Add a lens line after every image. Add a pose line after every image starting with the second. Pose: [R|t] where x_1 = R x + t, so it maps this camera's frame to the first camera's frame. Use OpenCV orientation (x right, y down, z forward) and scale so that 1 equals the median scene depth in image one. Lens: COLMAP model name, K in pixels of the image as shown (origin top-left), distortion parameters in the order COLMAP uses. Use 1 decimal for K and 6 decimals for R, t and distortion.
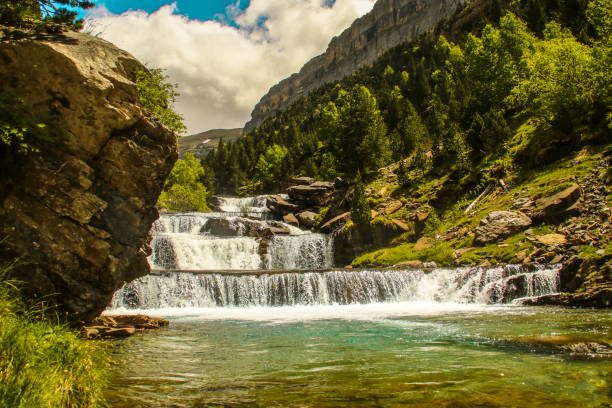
lens RADIAL K [[519.5, 0, 306.0], [0, 519.5, 204.0], [0, 0, 1]] dist [-0.166634, 0.140109]
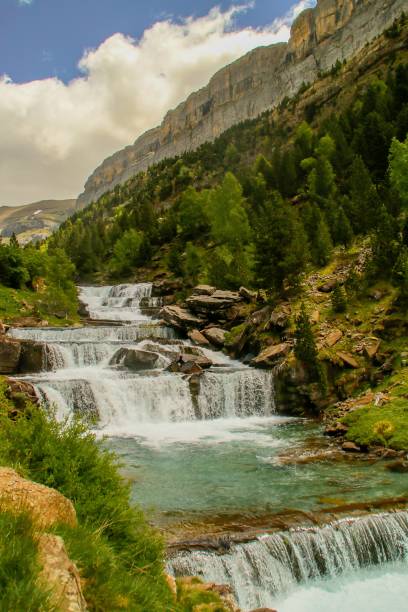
lens RADIAL K [[506.8, 0, 204.0], [0, 506.8, 306.0], [0, 0, 1]] dist [-0.162911, 0.114932]
pose [[0.990521, -0.003469, 0.137320, -0.170376], [-0.005357, 0.997945, 0.063854, -0.099359], [-0.137259, -0.063984, 0.988467, 0.164493]]
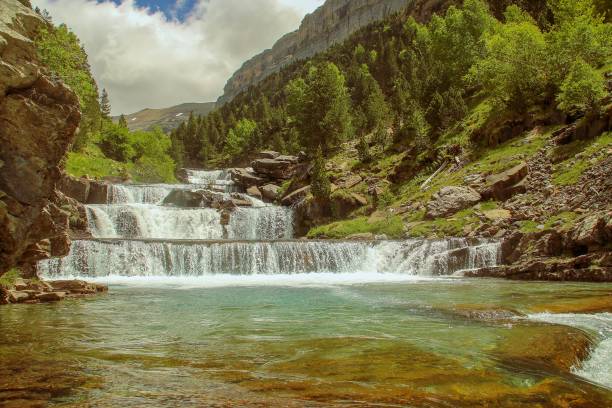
lens RADIAL K [[506.8, 0, 306.0], [0, 506.8, 204.0], [0, 0, 1]] dist [-0.162911, 0.114932]
pose [[0.998183, 0.015445, 0.058248, 0.017951], [-0.018340, 0.998606, 0.049488, 0.002834], [-0.057403, -0.050466, 0.997075, 0.002568]]
